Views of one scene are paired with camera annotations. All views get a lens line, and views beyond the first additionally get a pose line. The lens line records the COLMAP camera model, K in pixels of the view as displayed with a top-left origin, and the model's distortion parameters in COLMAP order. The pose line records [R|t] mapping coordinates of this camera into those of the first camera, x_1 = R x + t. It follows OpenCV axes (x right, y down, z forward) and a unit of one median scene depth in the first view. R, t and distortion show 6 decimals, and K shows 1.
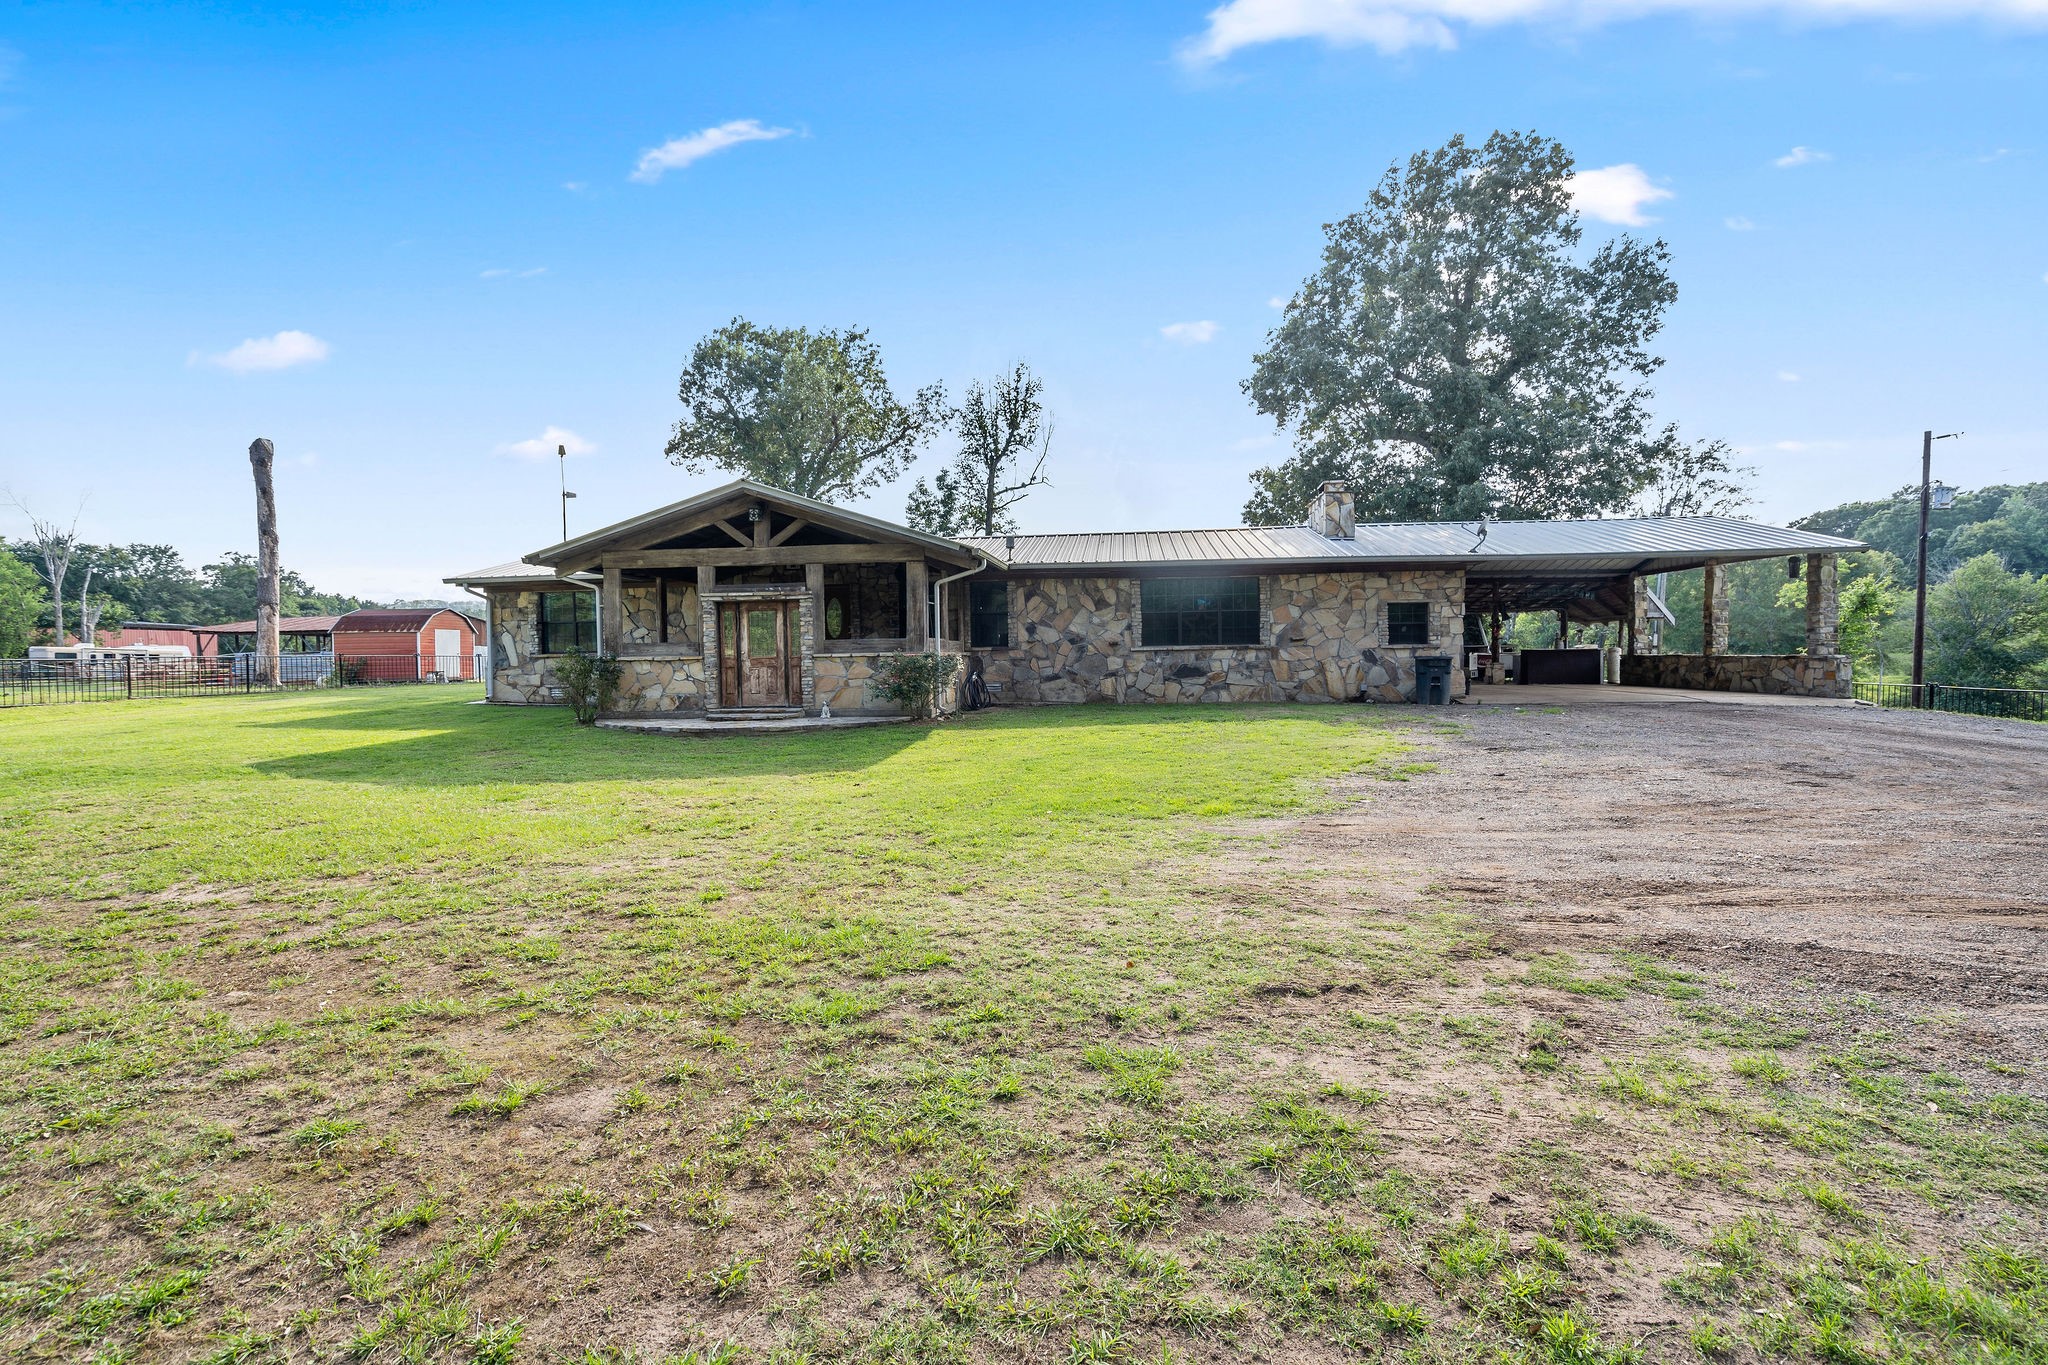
lens RADIAL K [[935.2, 0, 1024.0], [0, 935.2, 682.5], [0, 0, 1]] dist [-0.000468, -0.000209]
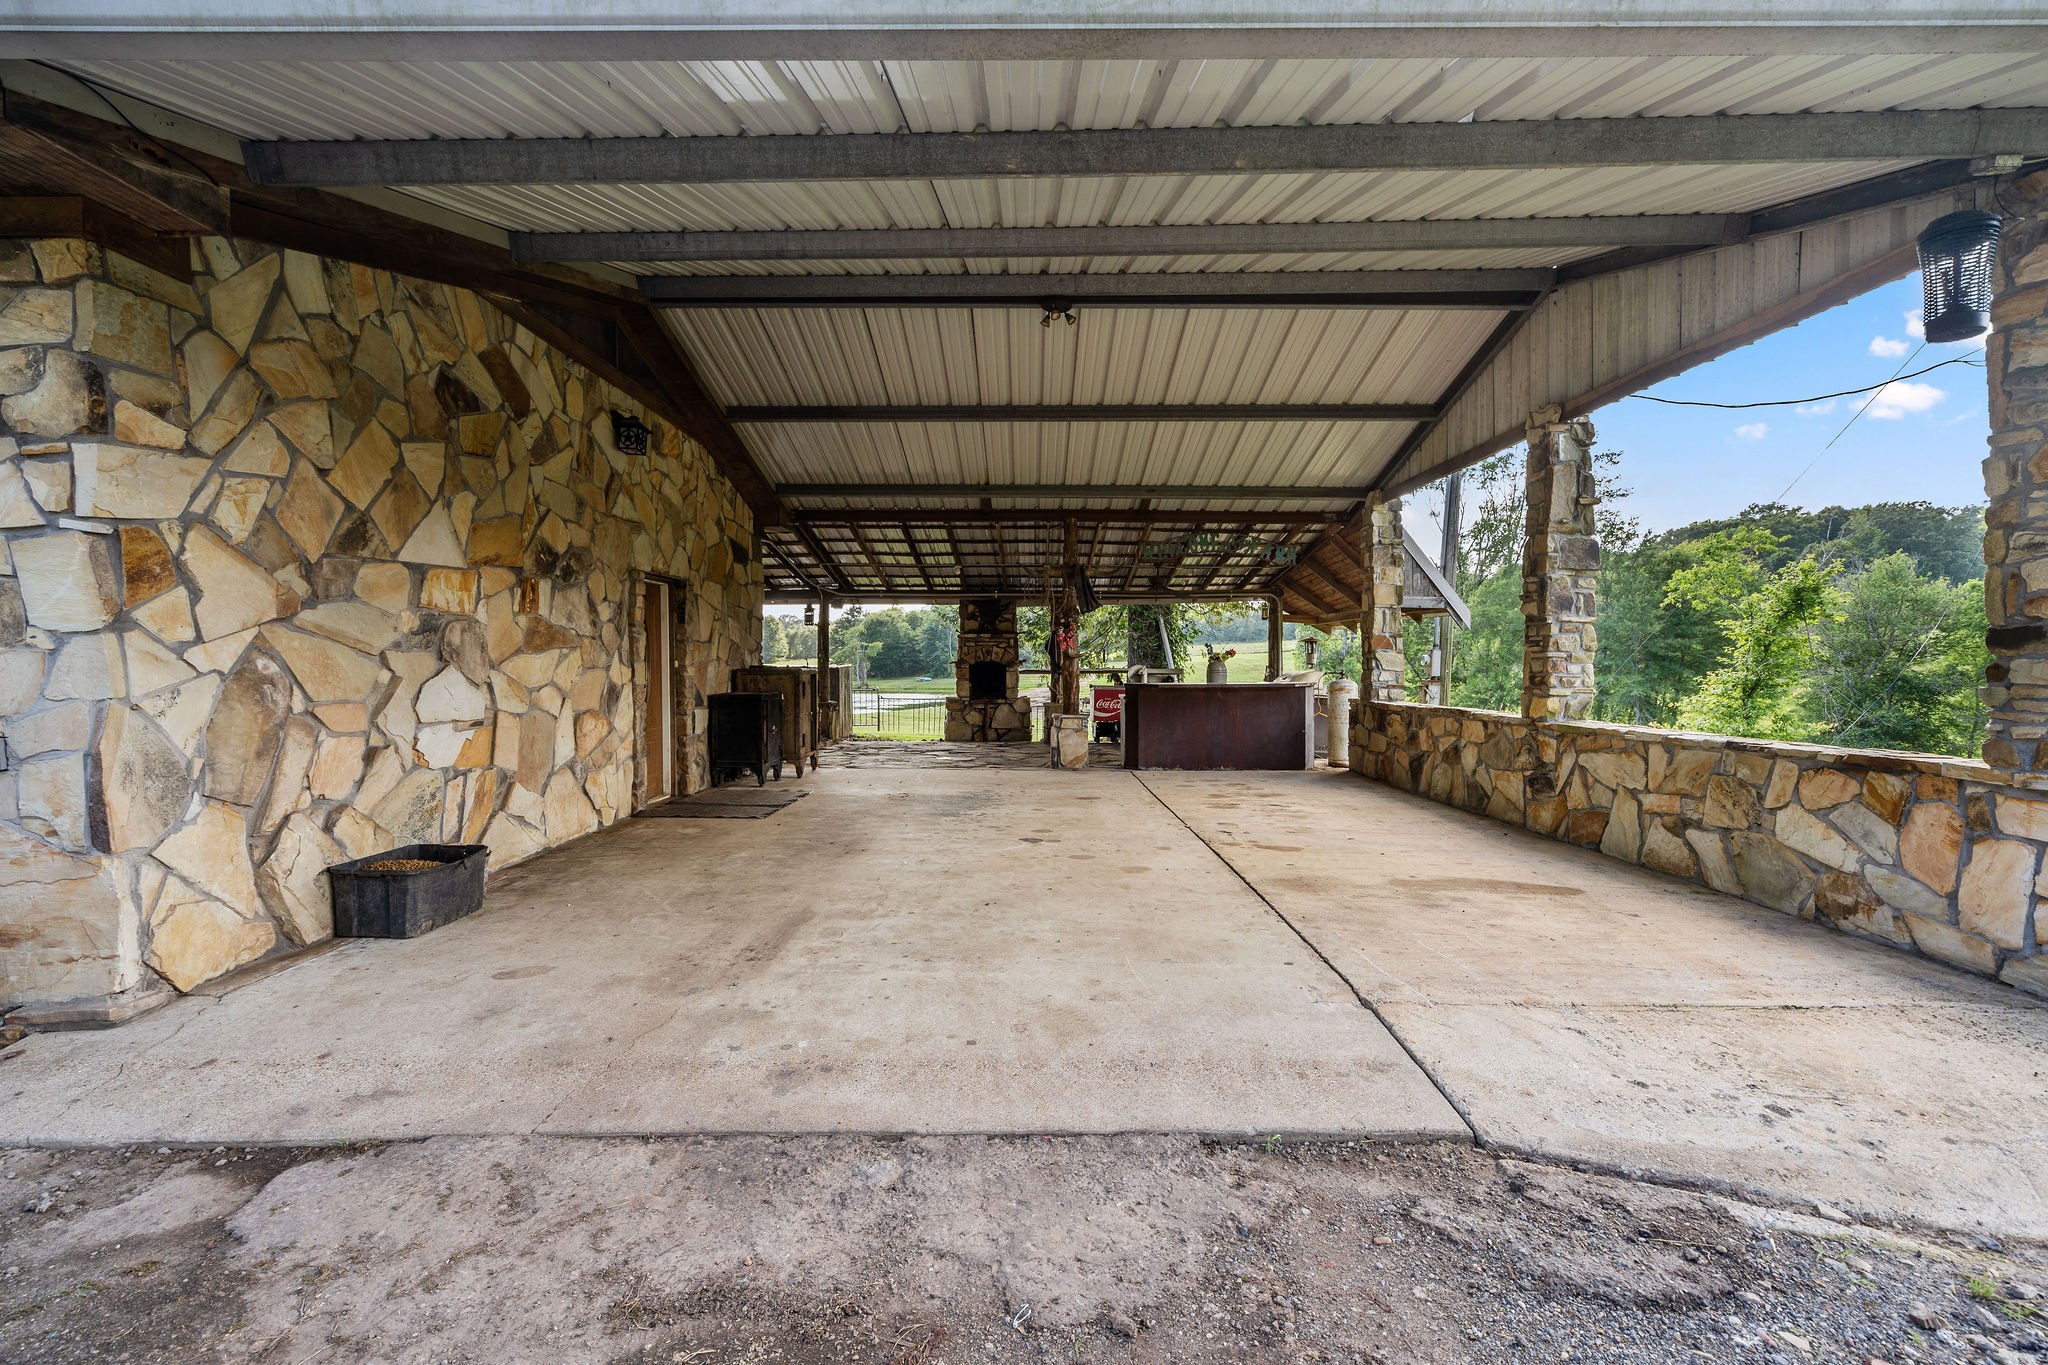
lens RADIAL K [[952.4, 0, 1028.3], [0, 952.4, 655.3], [0, 0, 1]] dist [-0.000278, 0.000152]
pose [[0.993456, 0.012623, 0.113516, 0.459710], [-0.008199, 0.999192, -0.039358, -0.031695], [-0.113921, 0.038170, 0.992756, 0.613195]]
